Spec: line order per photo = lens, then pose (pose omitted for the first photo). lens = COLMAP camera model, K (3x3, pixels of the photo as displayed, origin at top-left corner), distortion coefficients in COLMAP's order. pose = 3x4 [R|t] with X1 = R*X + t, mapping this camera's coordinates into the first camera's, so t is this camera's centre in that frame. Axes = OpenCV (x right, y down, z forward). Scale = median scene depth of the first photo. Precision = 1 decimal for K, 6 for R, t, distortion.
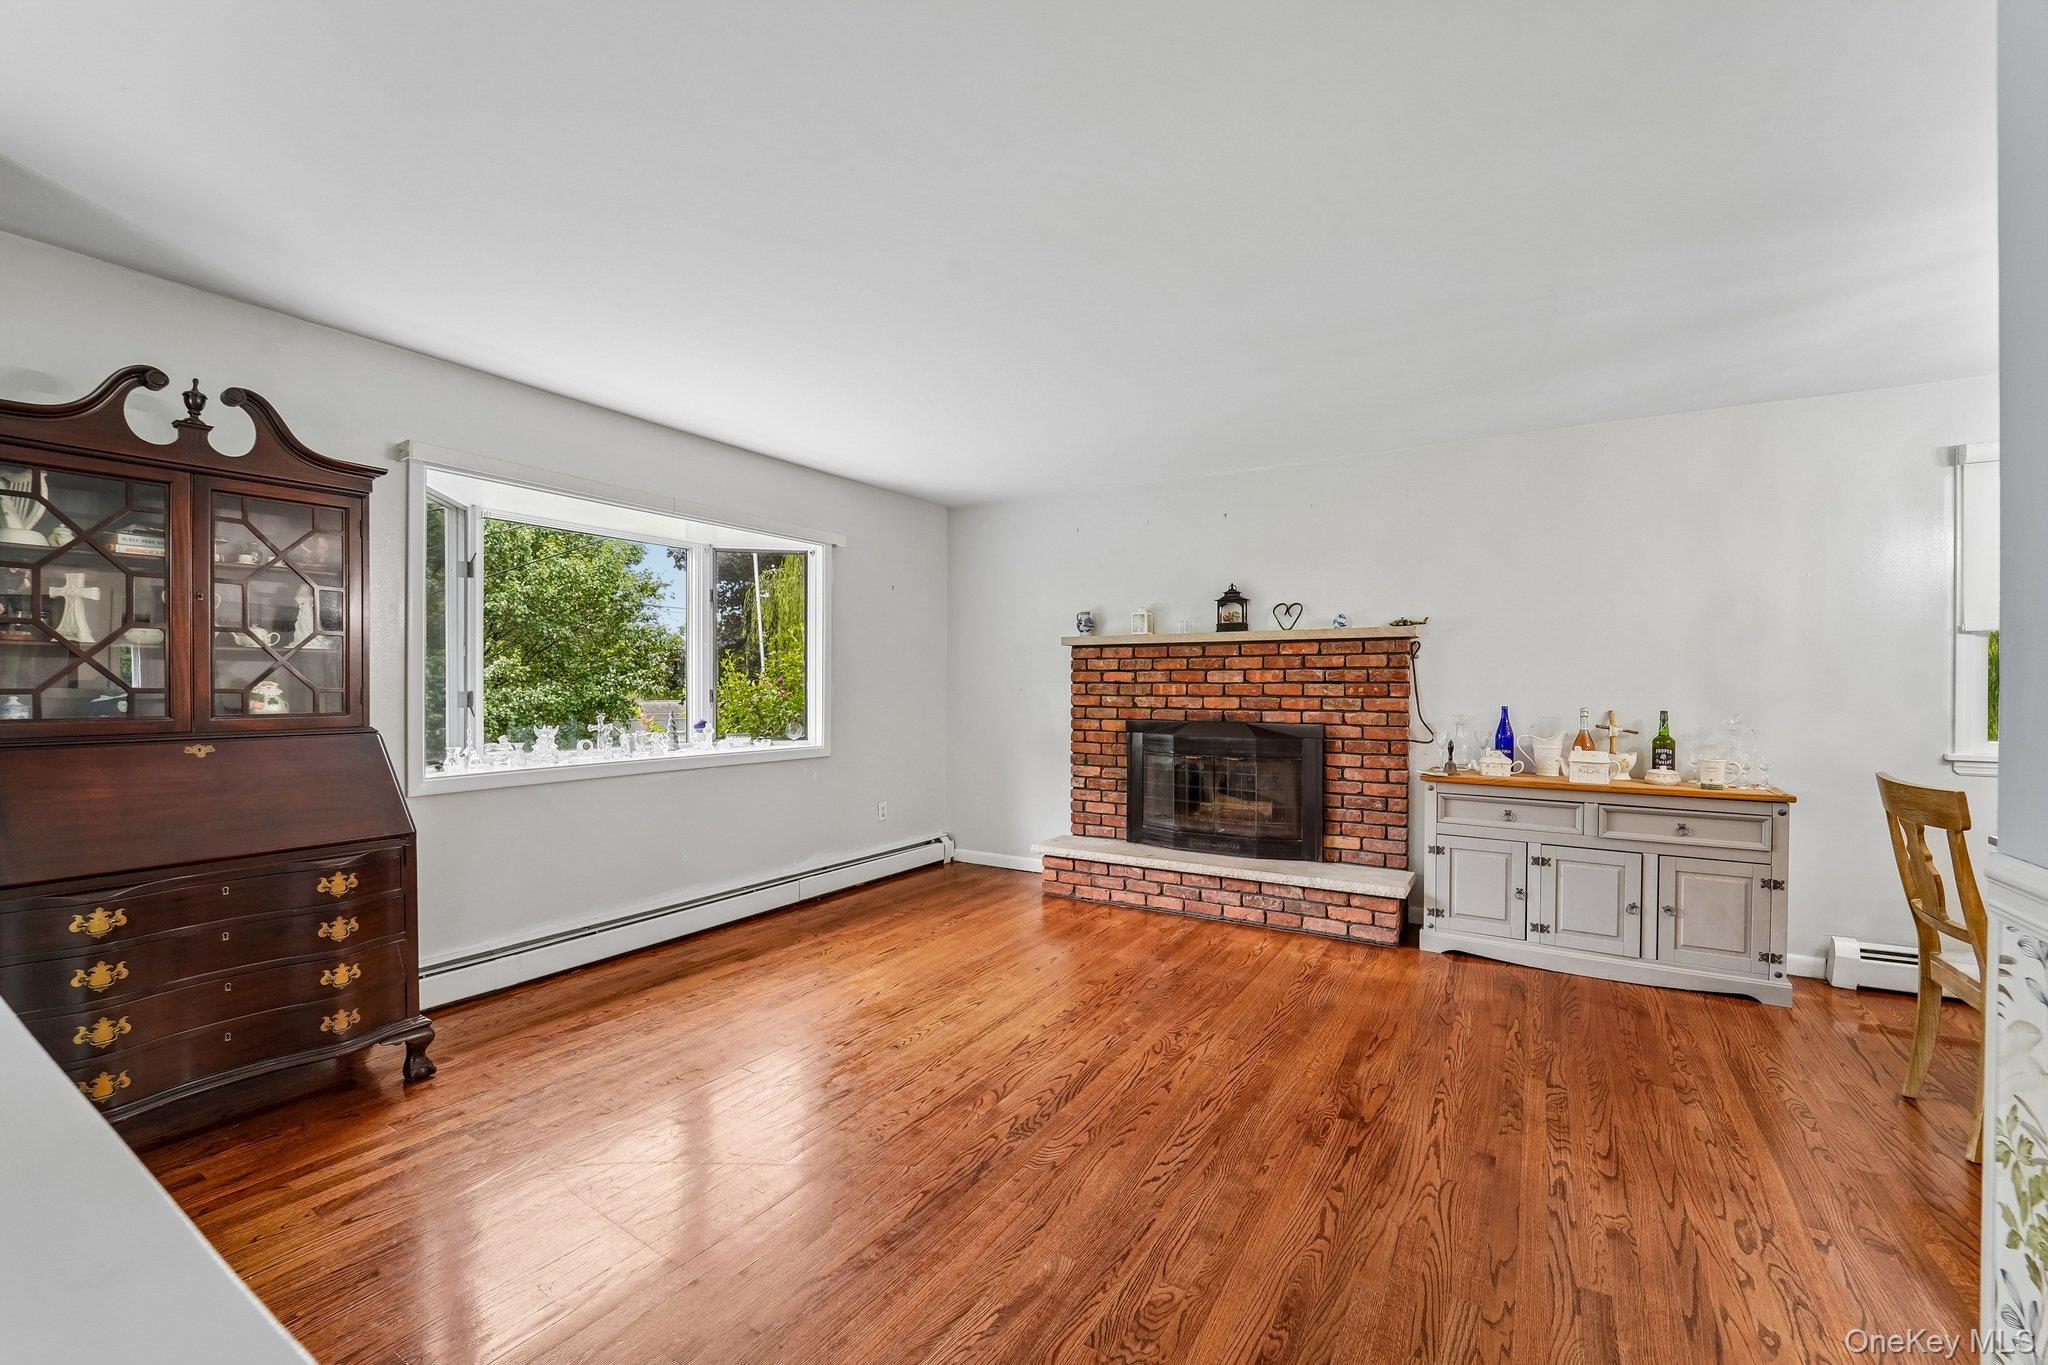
lens RADIAL K [[840.8, 0, 1022.4], [0, 840.8, 679.9], [0, 0, 1]] dist [-0.022379, -0.000105]
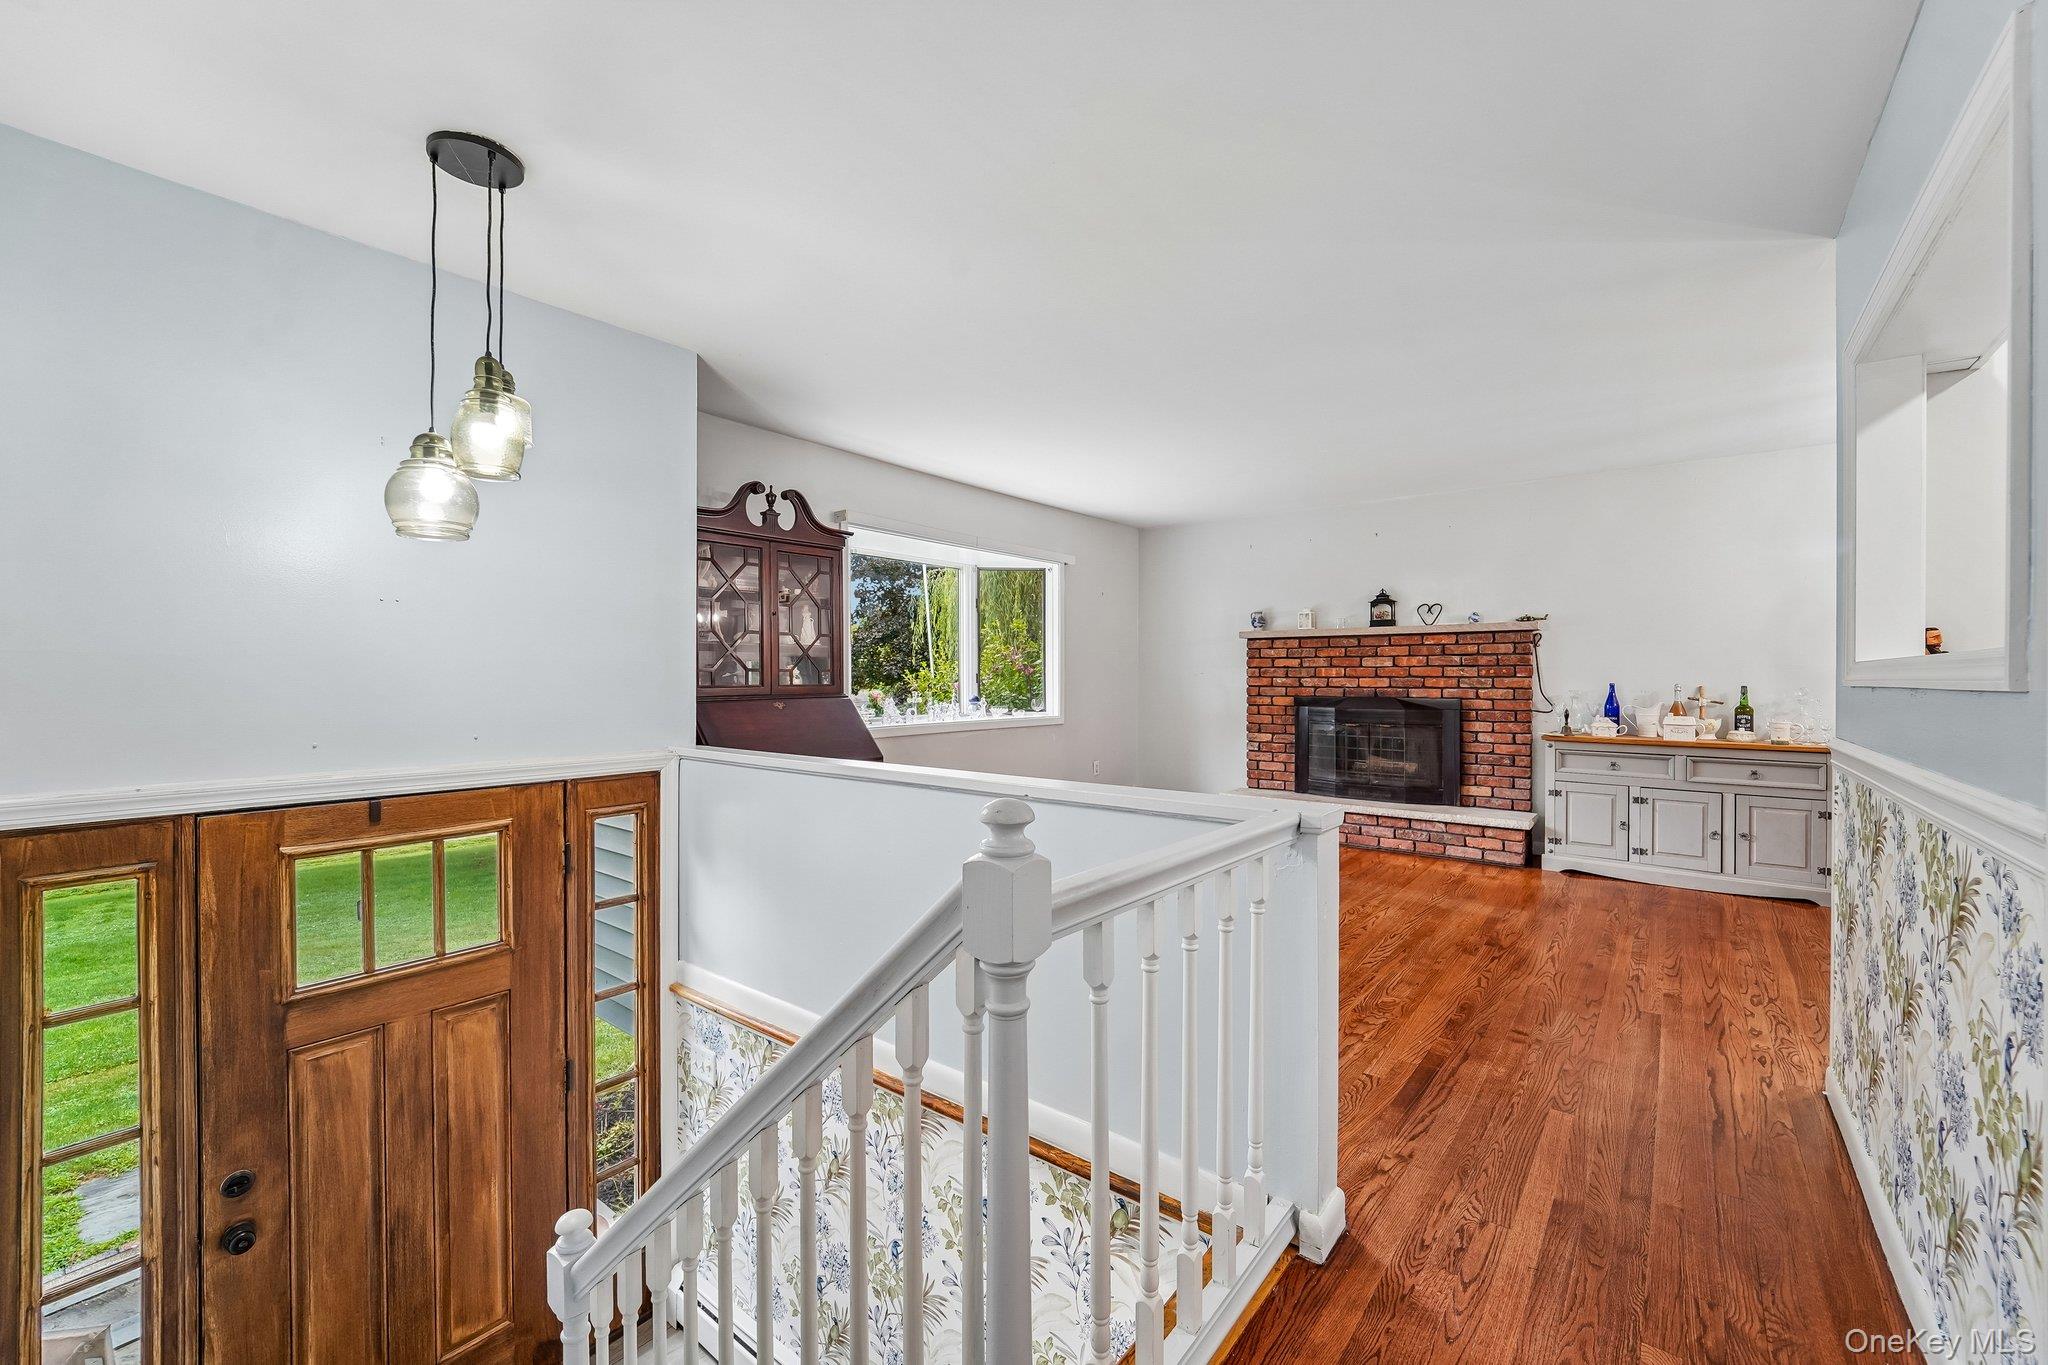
lens RADIAL K [[836.0, 0, 1014.7], [0, 836.0, 672.8], [0, 0, 1]] dist [-0.008434, -0.000770]
pose [[0.992479, -0.003047, -0.122374, -0.177016], [0.003281, 0.999993, 0.001711, 0.010156], [0.122368, -0.002100, 0.992483, -0.382652]]
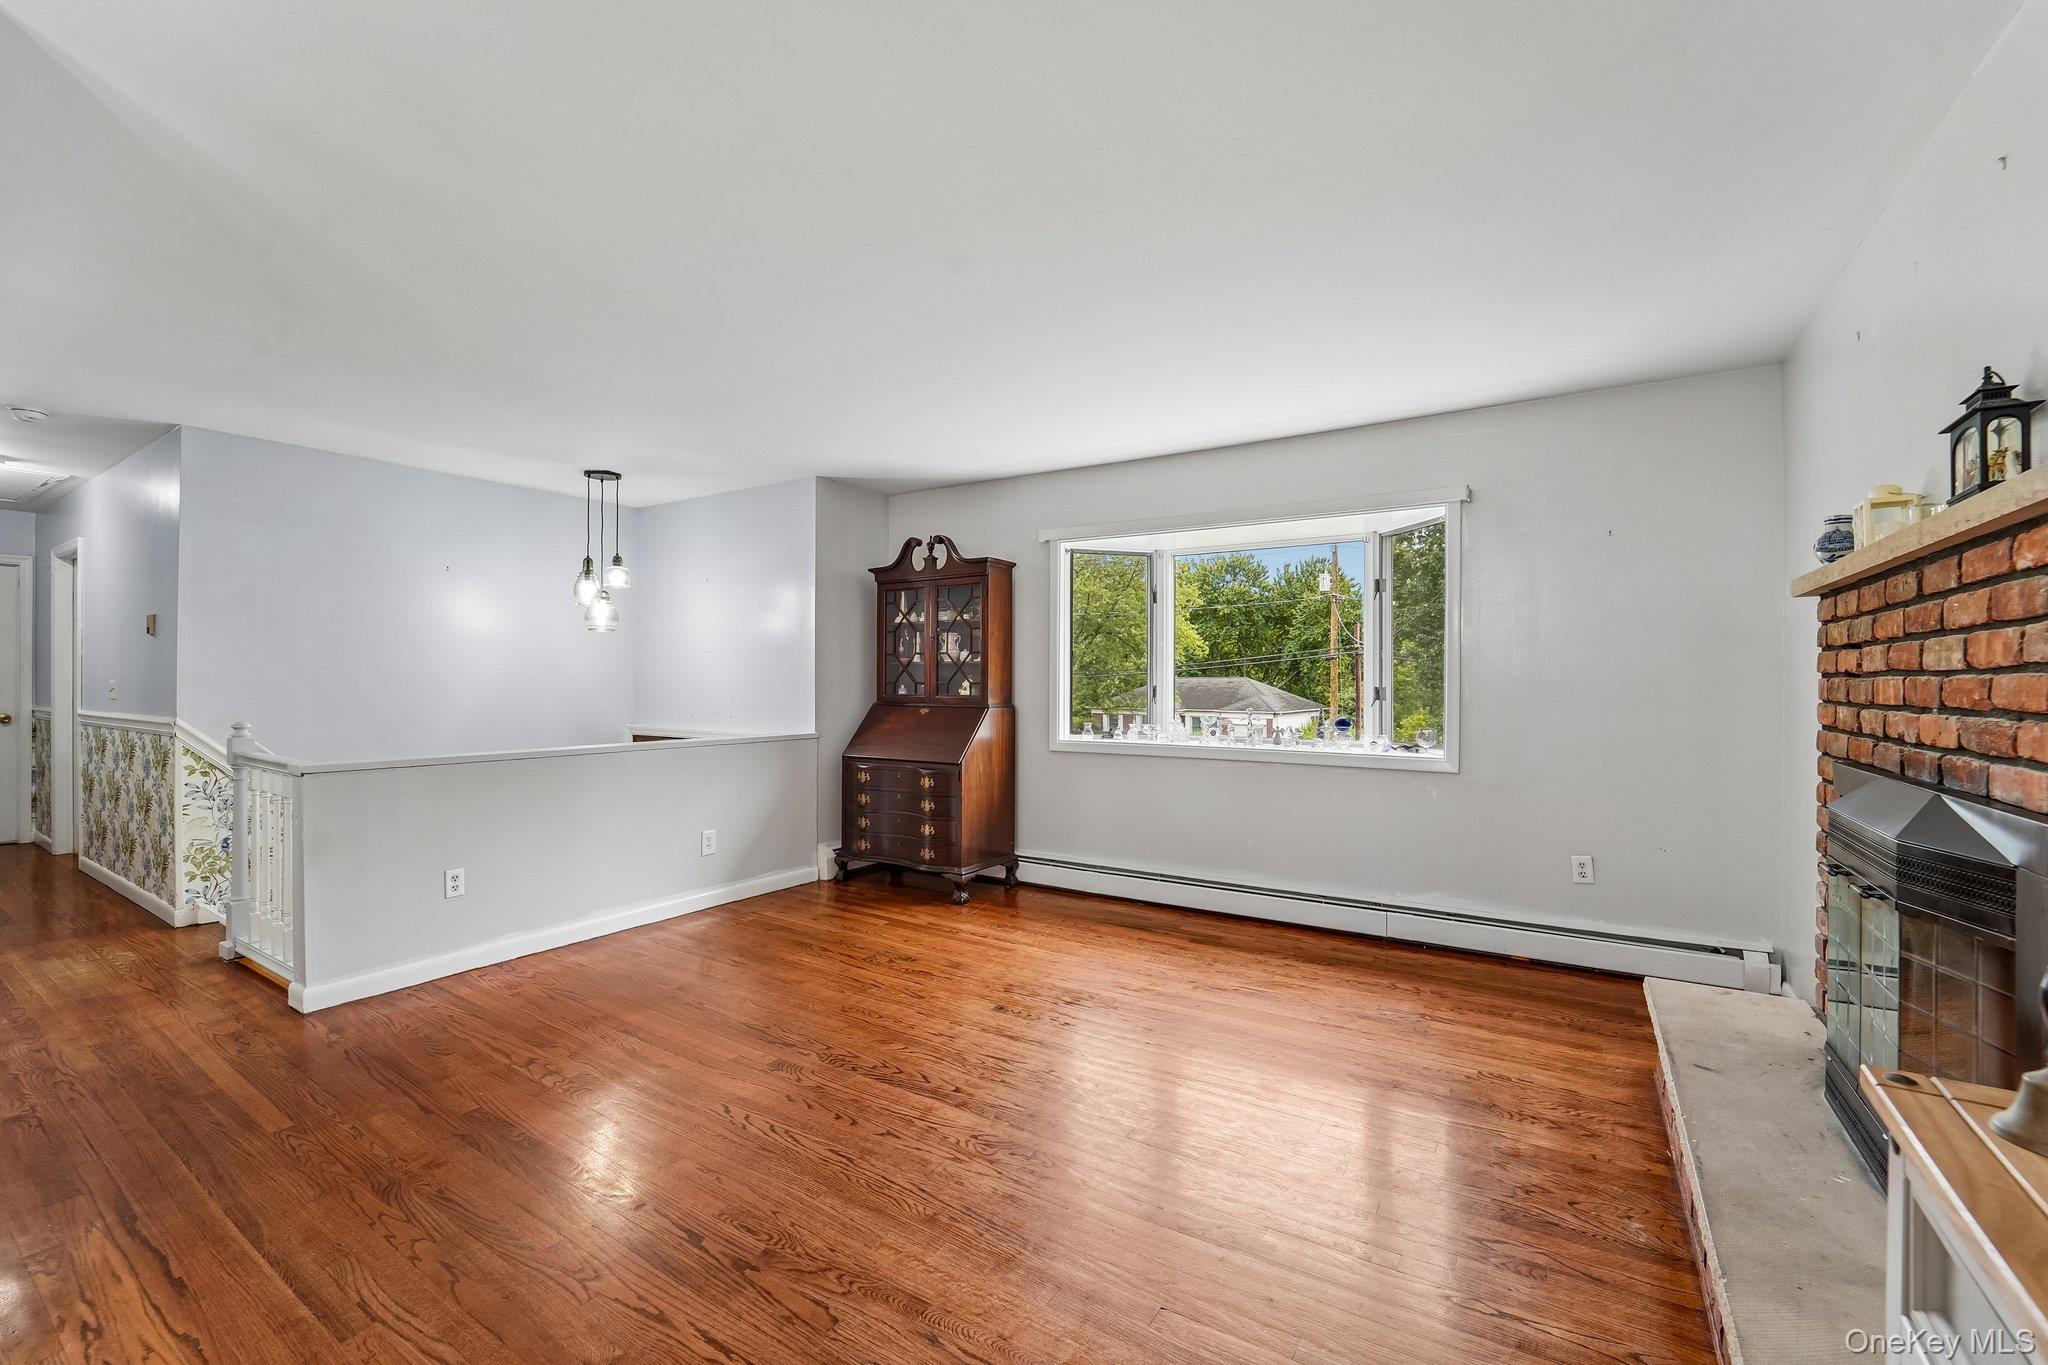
lens RADIAL K [[843.5, 0, 1021.0], [0, 843.5, 684.0], [0, 0, 1]] dist [-0.022020, 0.000322]
pose [[-0.023587, 0.001218, -0.999721, 0.683476], [0.001220, 0.999999, 0.001189, 0.007575], [0.999721, -0.001192, -0.023588, 0.754895]]
